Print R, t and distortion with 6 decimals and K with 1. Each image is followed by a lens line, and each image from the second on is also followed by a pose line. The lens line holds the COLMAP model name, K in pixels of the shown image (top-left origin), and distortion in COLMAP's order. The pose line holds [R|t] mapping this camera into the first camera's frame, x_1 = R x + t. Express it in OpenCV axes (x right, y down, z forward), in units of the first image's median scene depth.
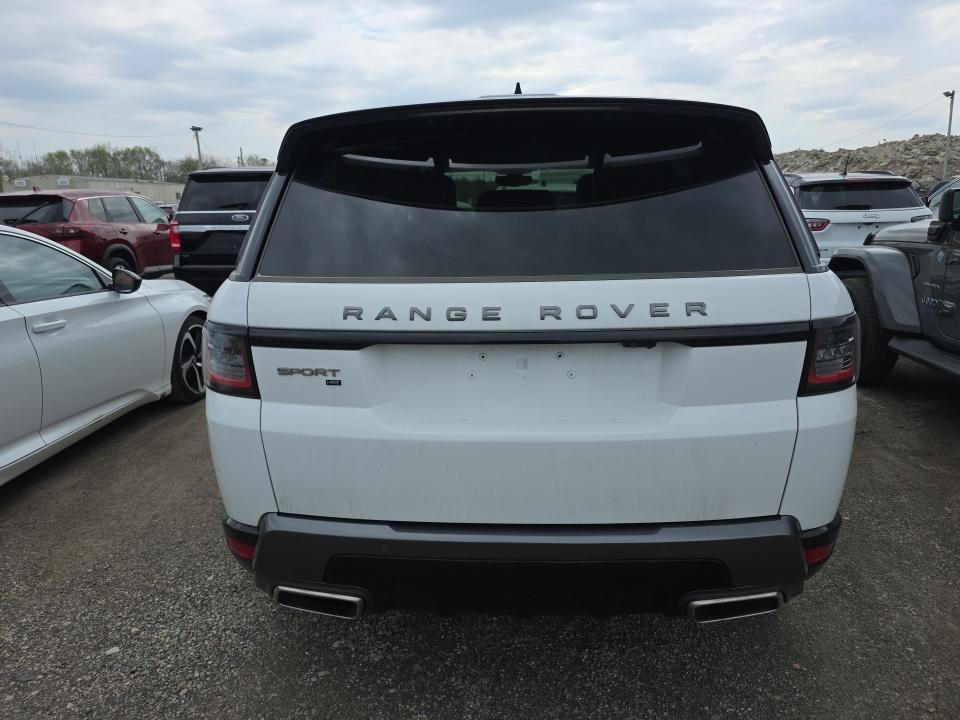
lens RADIAL K [[650.0, 0, 479.3], [0, 650.0, 343.2], [0, 0, 1]] dist [0.011067, -0.001985]
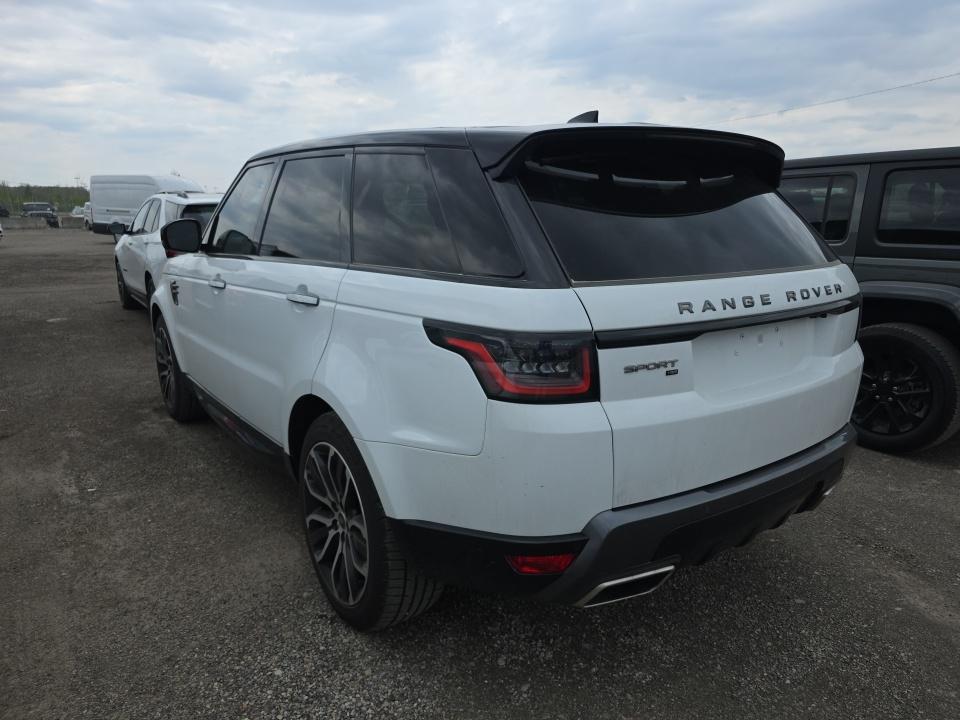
lens RADIAL K [[645.2, 0, 479.3], [0, 645.2, 350.7], [0, 0, 1]] dist [0.026140, -0.004391]
pose [[0.781521, -0.108487, 0.614374, -1.144064], [0.116572, 0.992814, 0.027026, -0.043376], [-0.612891, 0.050497, 0.788552, 0.333647]]
